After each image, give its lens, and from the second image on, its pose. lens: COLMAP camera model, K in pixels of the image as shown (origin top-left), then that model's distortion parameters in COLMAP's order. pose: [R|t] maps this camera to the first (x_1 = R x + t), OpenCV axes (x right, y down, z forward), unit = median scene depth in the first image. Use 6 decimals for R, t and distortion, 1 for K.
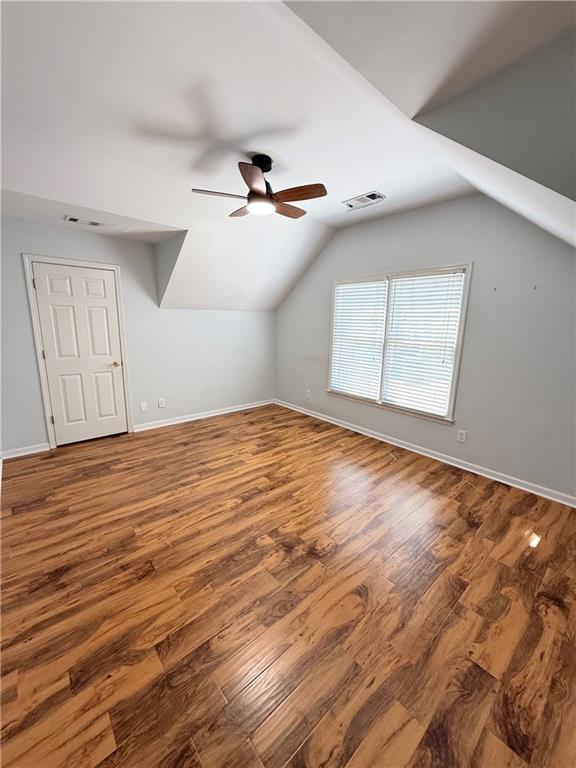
lens RADIAL K [[305.9, 0, 291.6], [0, 305.9, 382.6], [0, 0, 1]] dist [-0.000165, 0.000334]
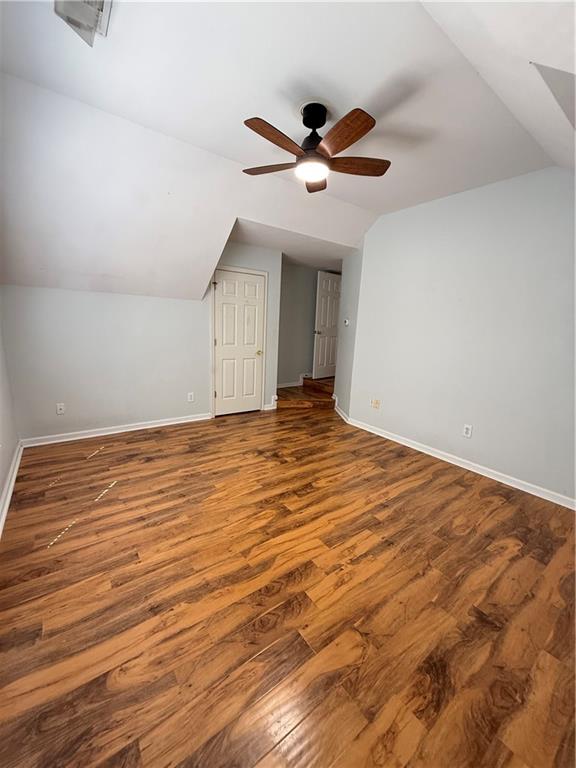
lens RADIAL K [[305.9, 0, 294.9], [0, 305.9, 384.1], [0, 0, 1]] dist [-0.000165, 0.000334]
pose [[-0.995427, -0.076467, 0.057251, -0.125847], [-0.047734, 0.917324, 0.395269, -0.304399], [-0.082743, 0.390728, -0.916780, 1.659673]]
